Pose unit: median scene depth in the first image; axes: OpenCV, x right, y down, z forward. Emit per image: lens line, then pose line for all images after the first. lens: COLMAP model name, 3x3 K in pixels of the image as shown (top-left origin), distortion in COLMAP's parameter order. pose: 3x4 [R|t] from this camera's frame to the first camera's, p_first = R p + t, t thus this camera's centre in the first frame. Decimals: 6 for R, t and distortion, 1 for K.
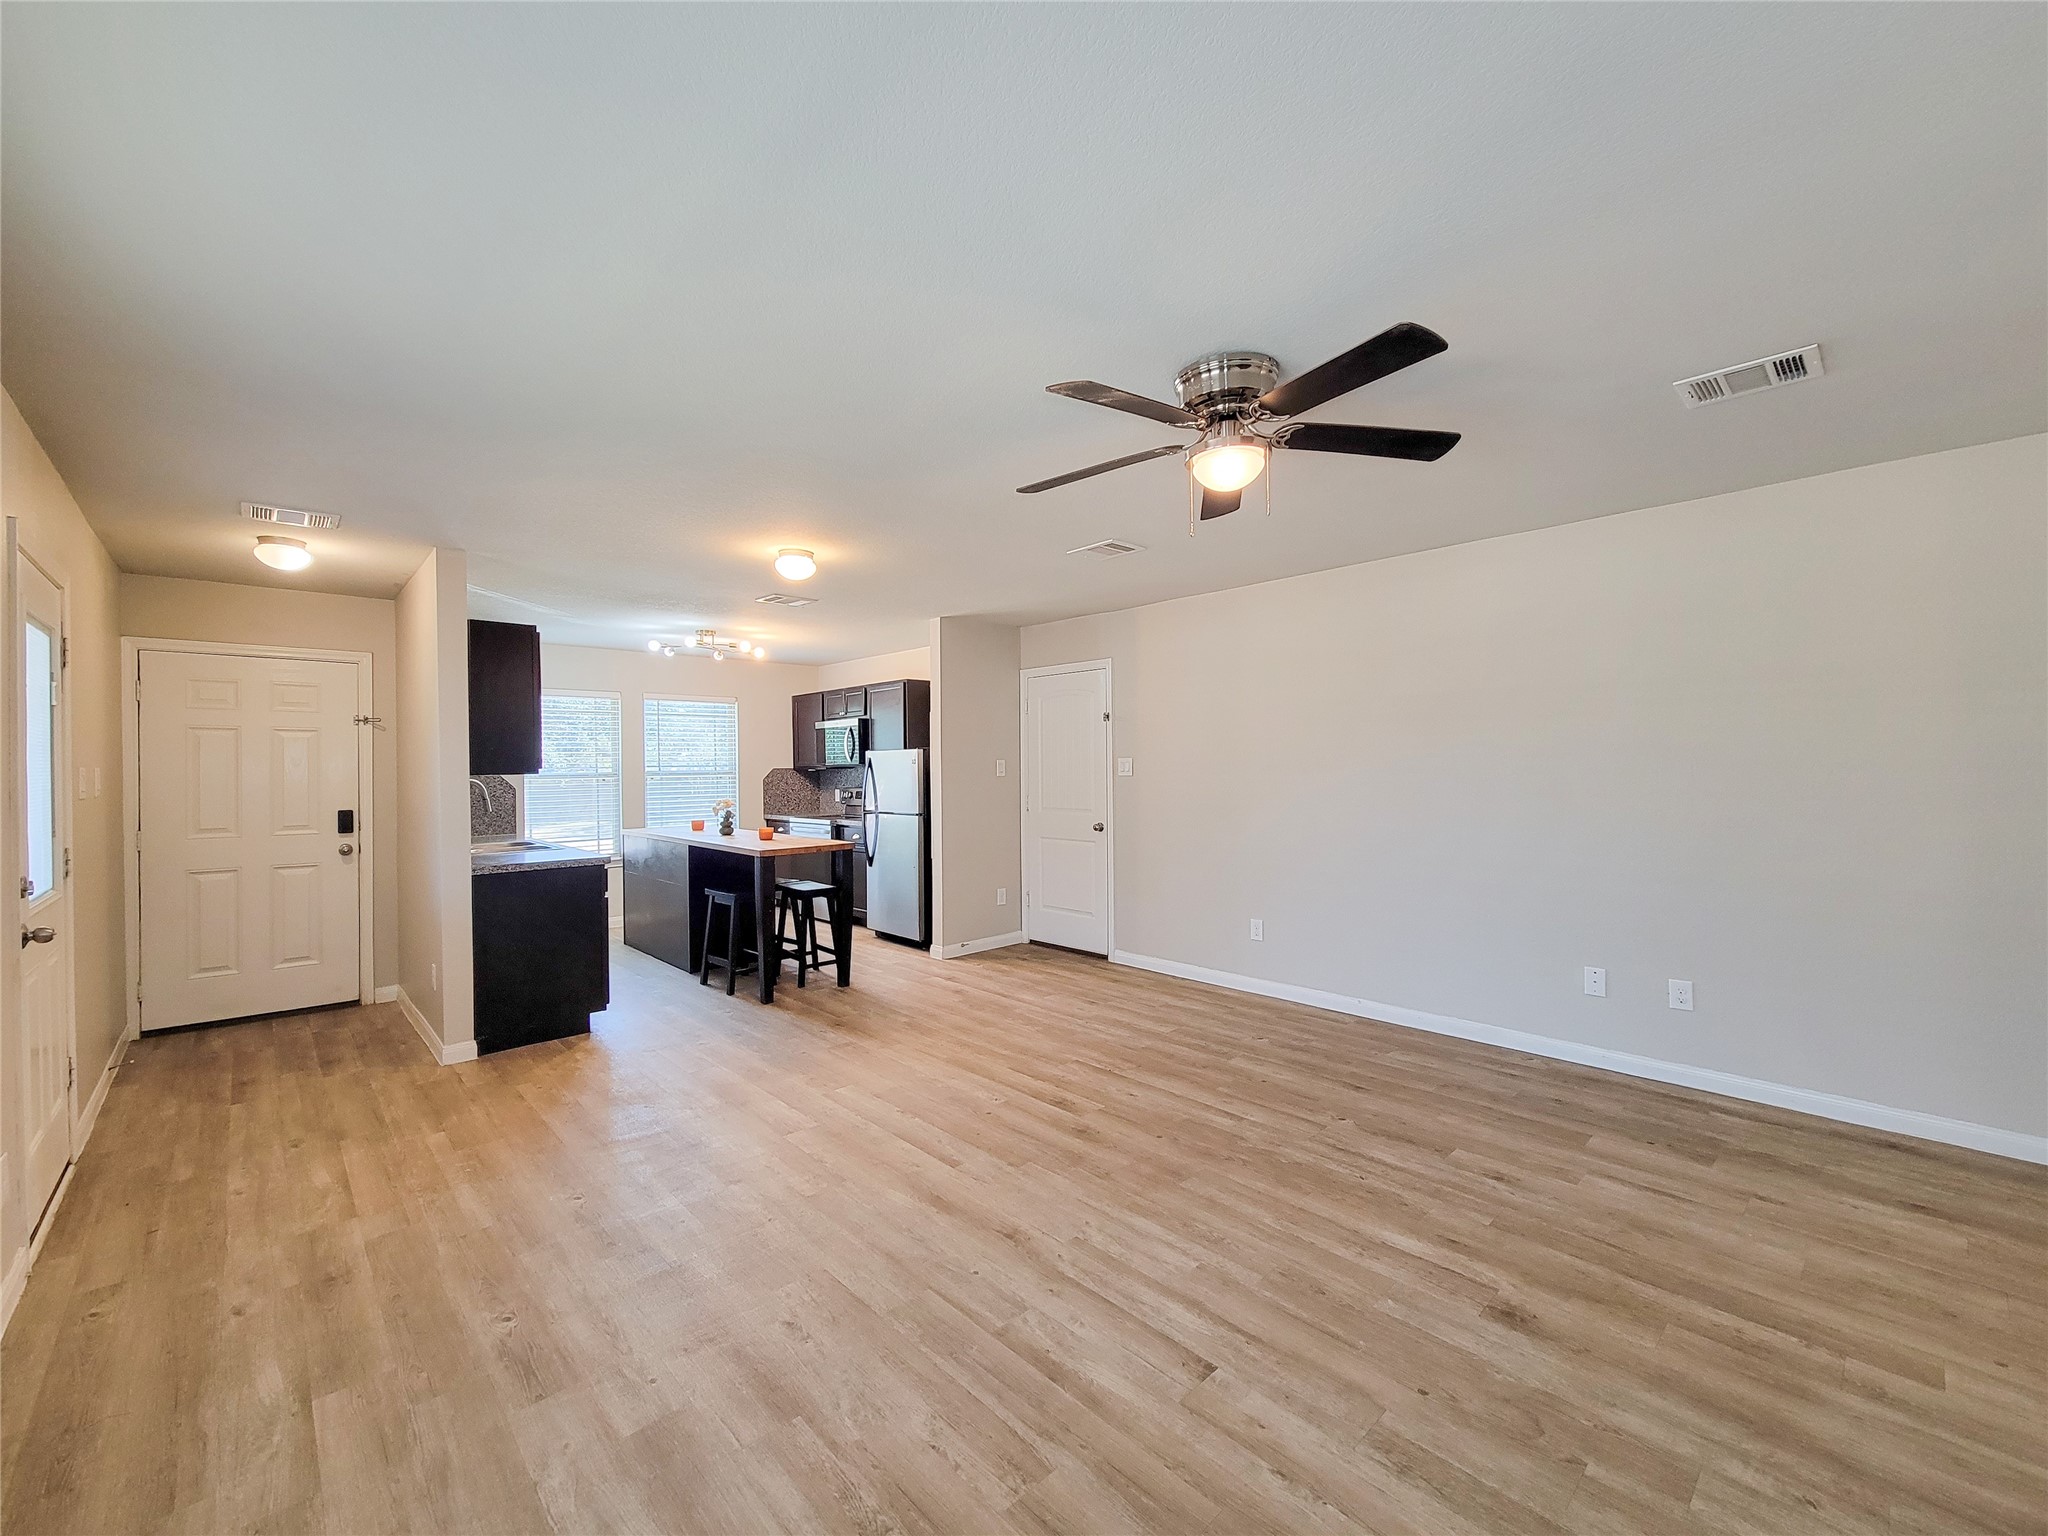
lens RADIAL K [[845.2, 0, 1049.9], [0, 845.2, 772.8], [0, 0, 1]] dist [0.006810, -0.004141]
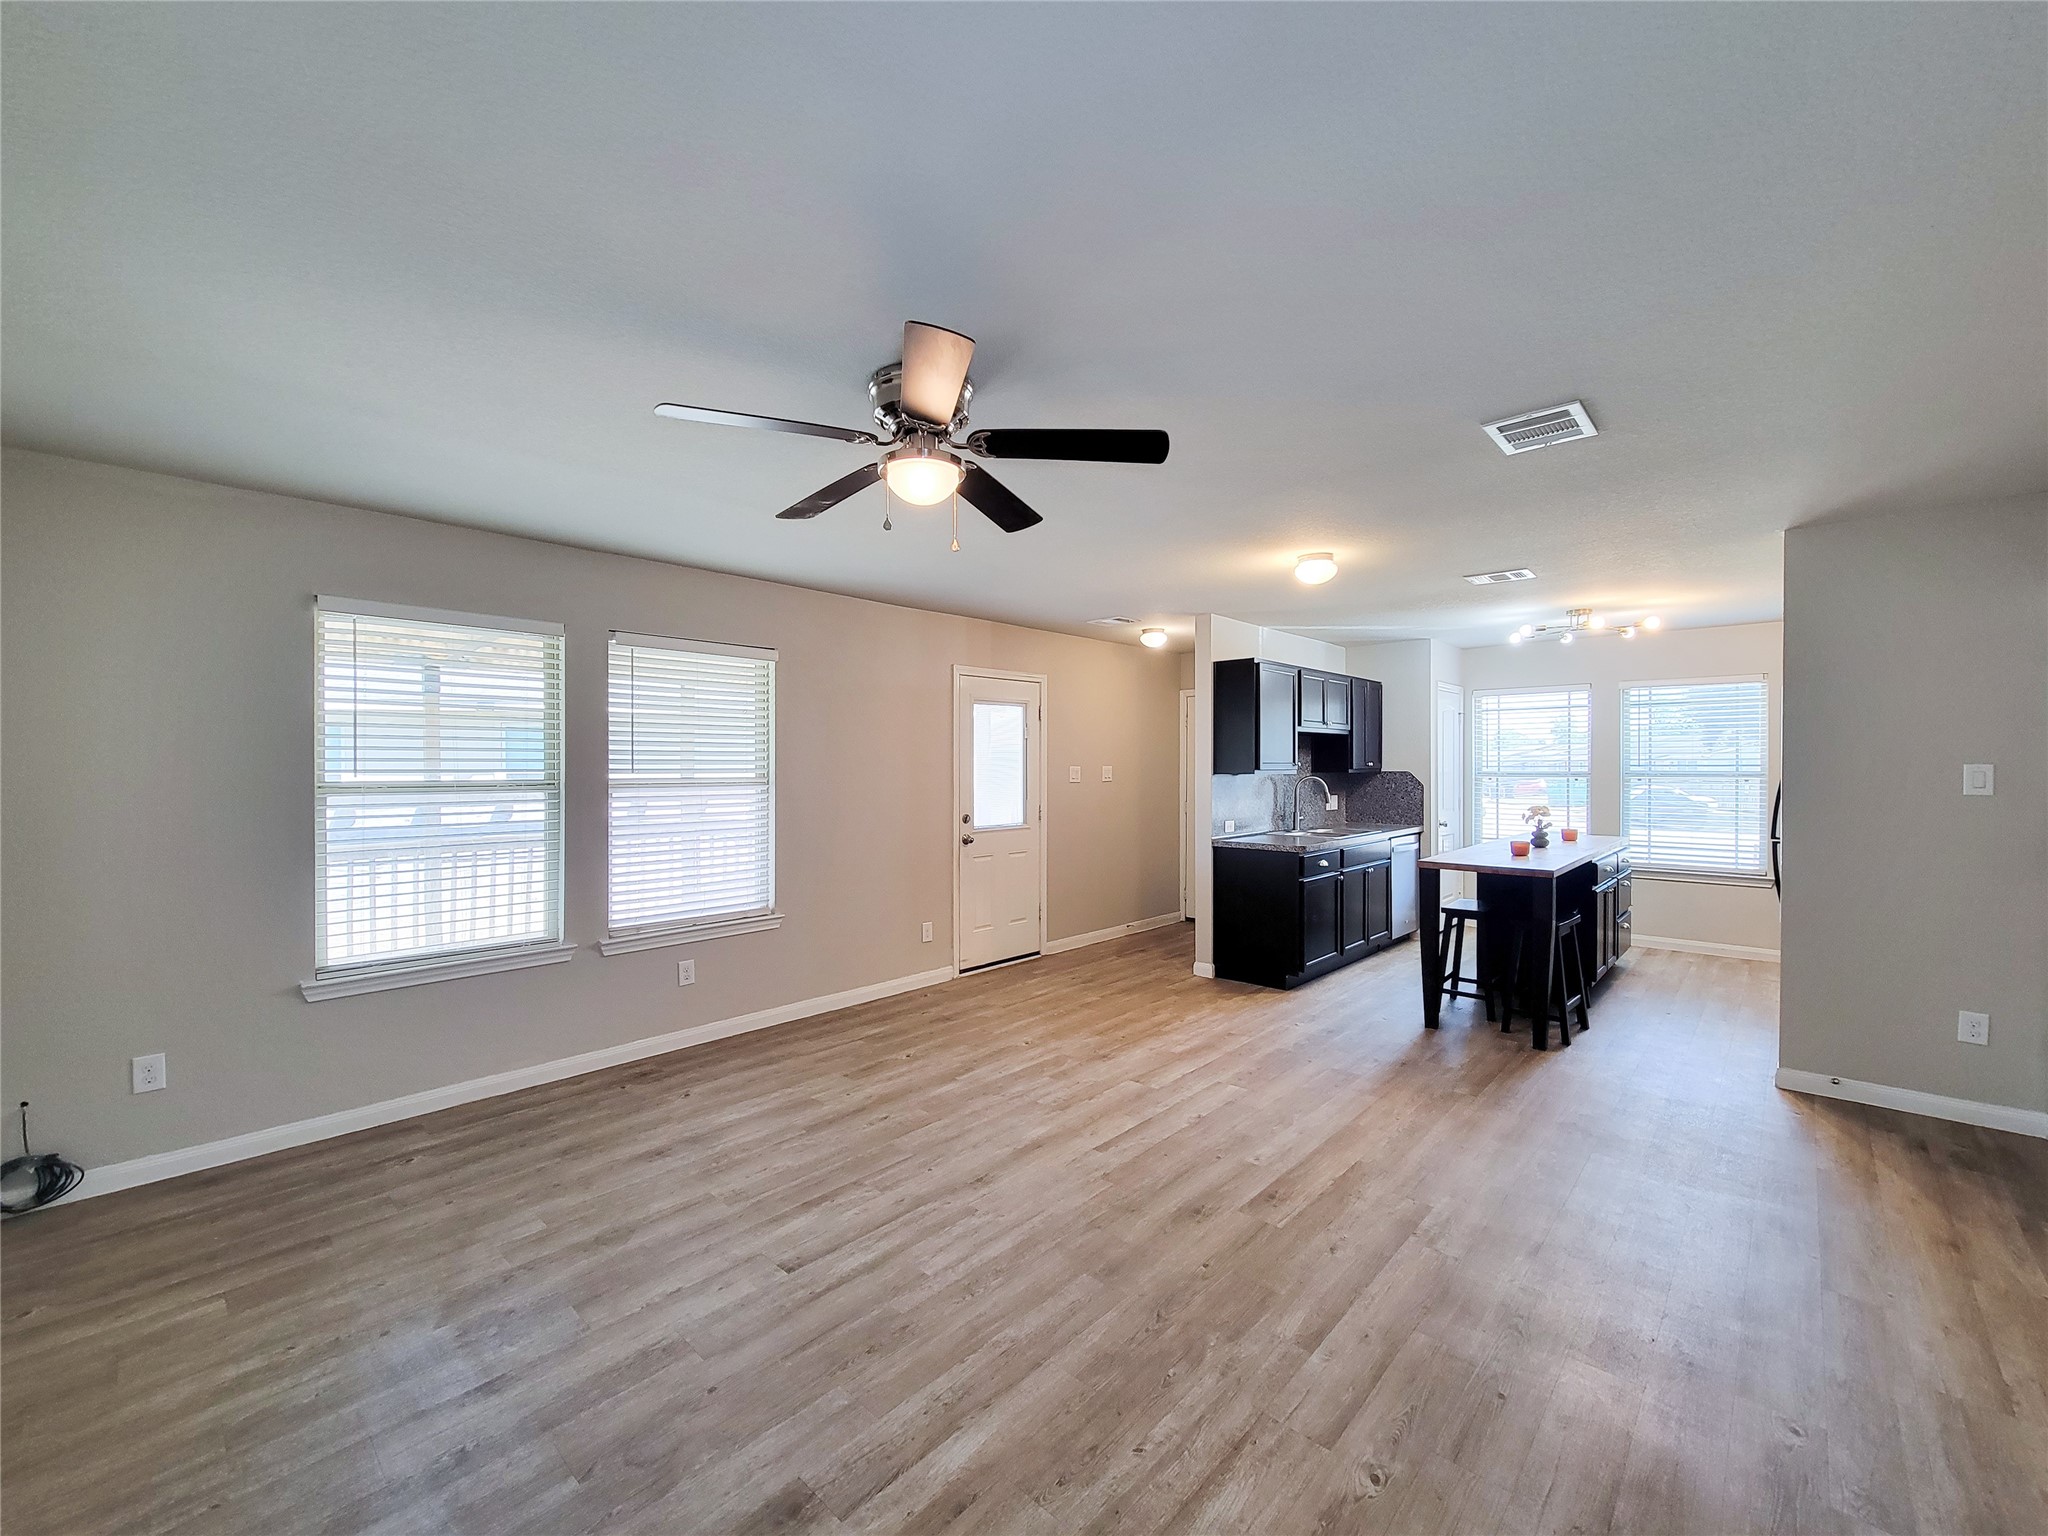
lens RADIAL K [[845.2, 0, 995.6], [0, 845.2, 771.0], [0, 0, 1]] dist [0.006810, -0.004141]
pose [[0.027948, 0.019210, -0.999425, 0.954360], [-0.007503, 0.999791, 0.019007, -0.032518], [0.999581, 0.006968, 0.028086, 0.850156]]
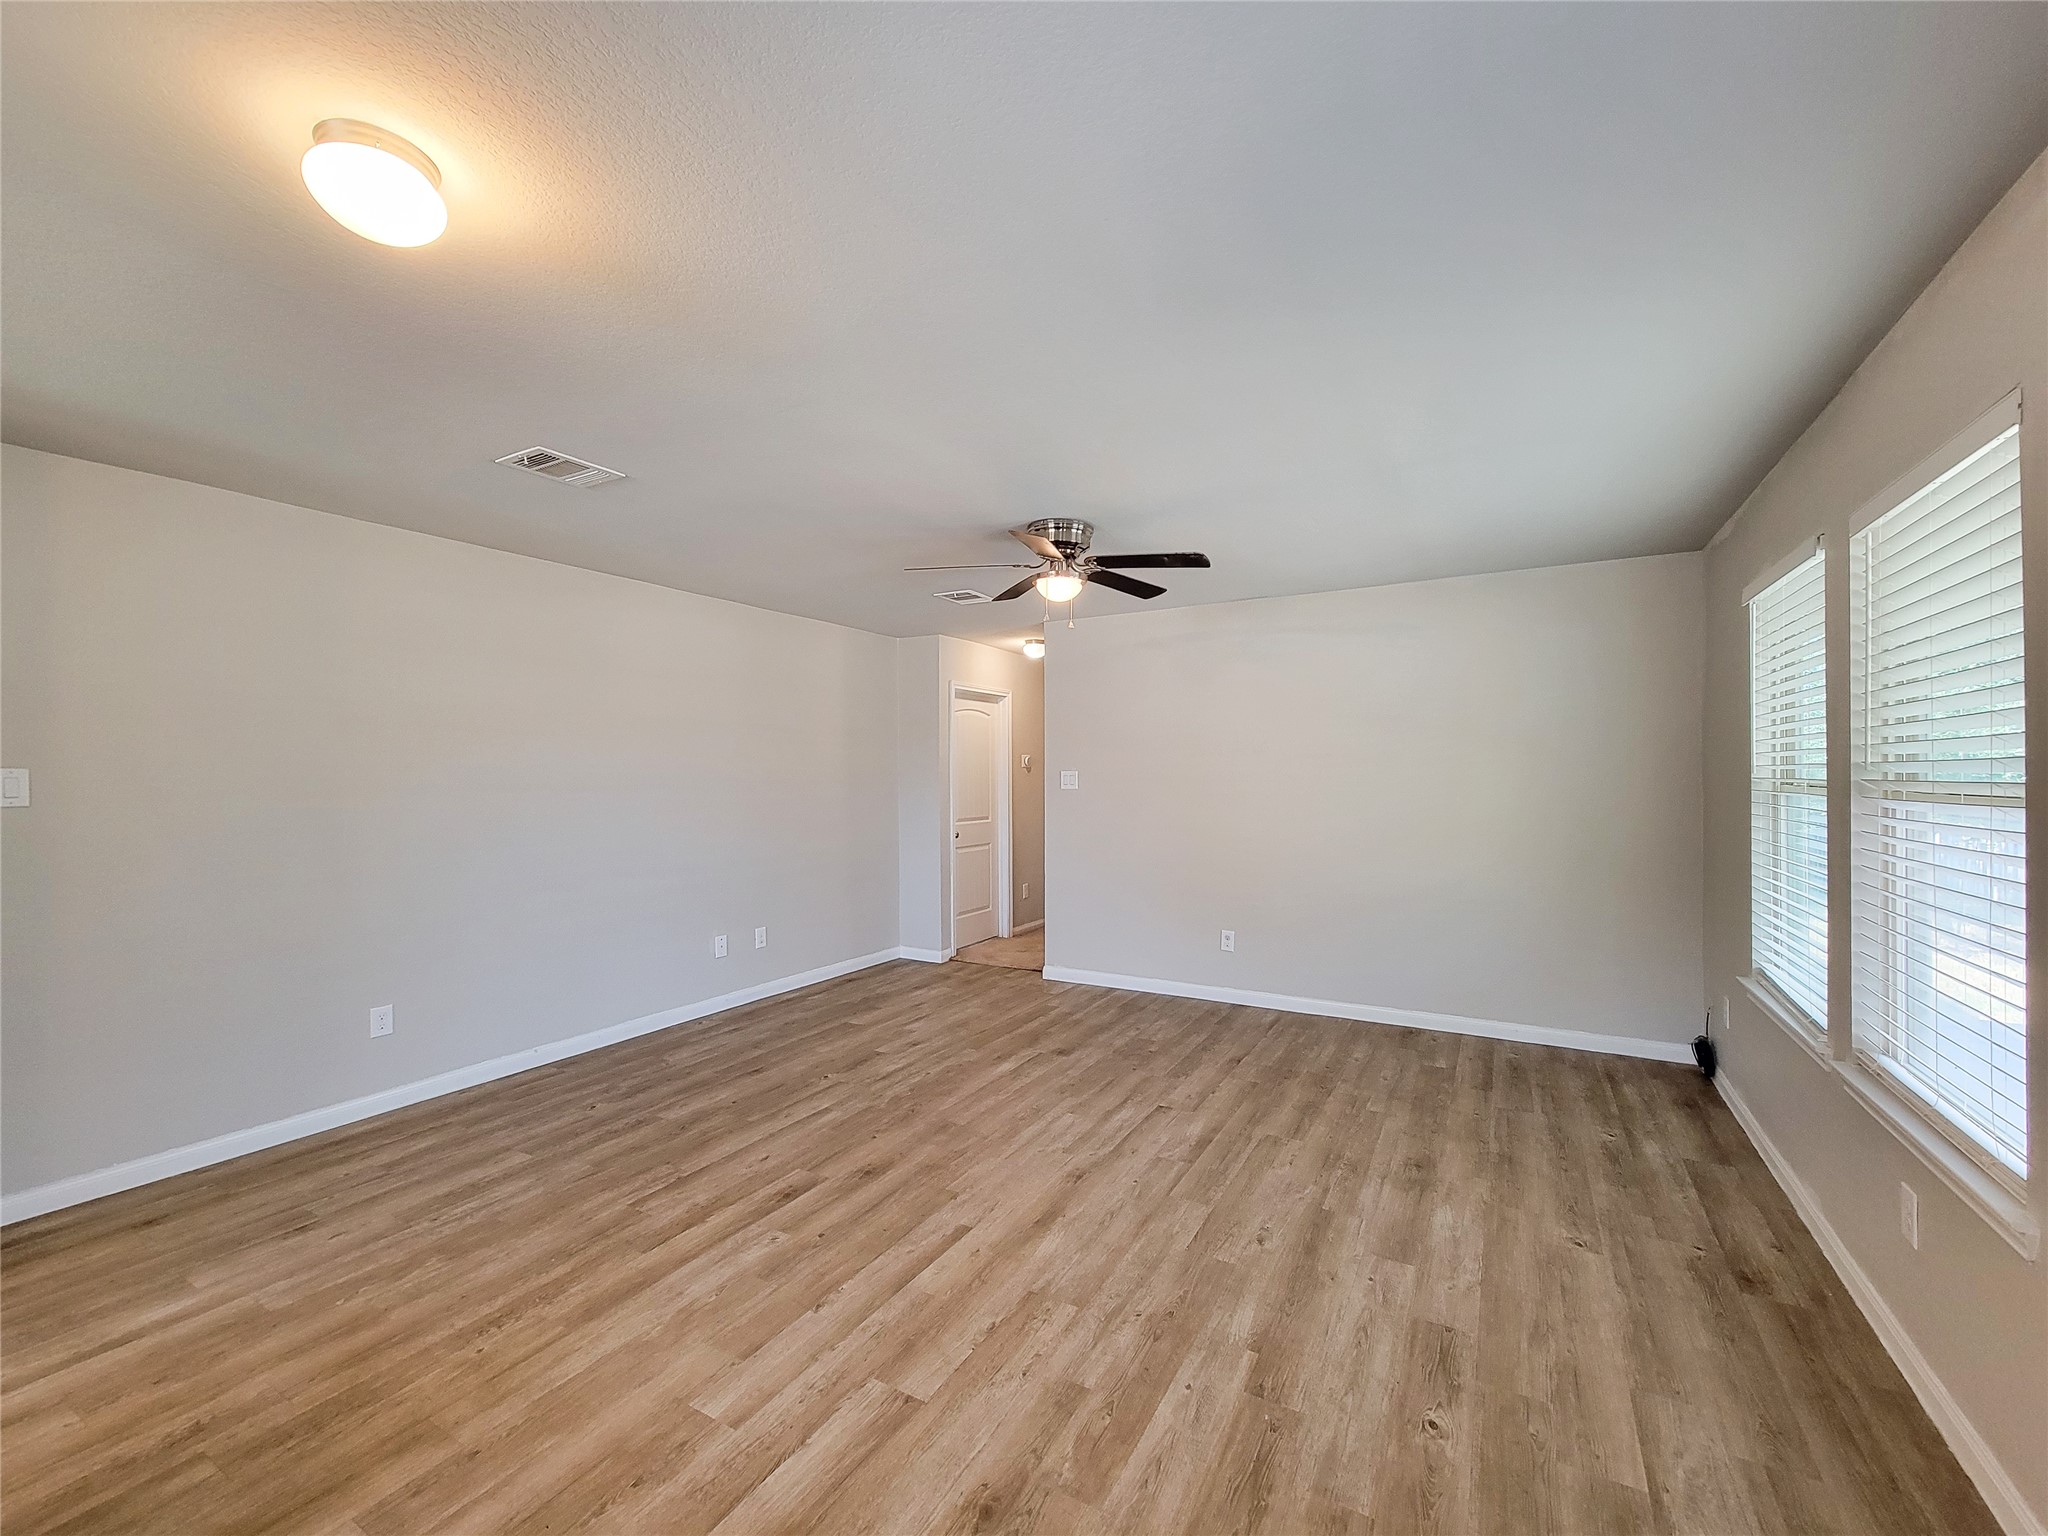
lens RADIAL K [[845.2, 0, 1040.3], [0, 845.2, 785.1], [0, 0, 1]] dist [0.006810, -0.004141]
pose [[-0.299264, 0.003147, 0.954165, -0.986344], [0.016077, 0.999869, 0.001744, 0.005210], [-0.954035, 0.015862, -0.299276, 1.199533]]
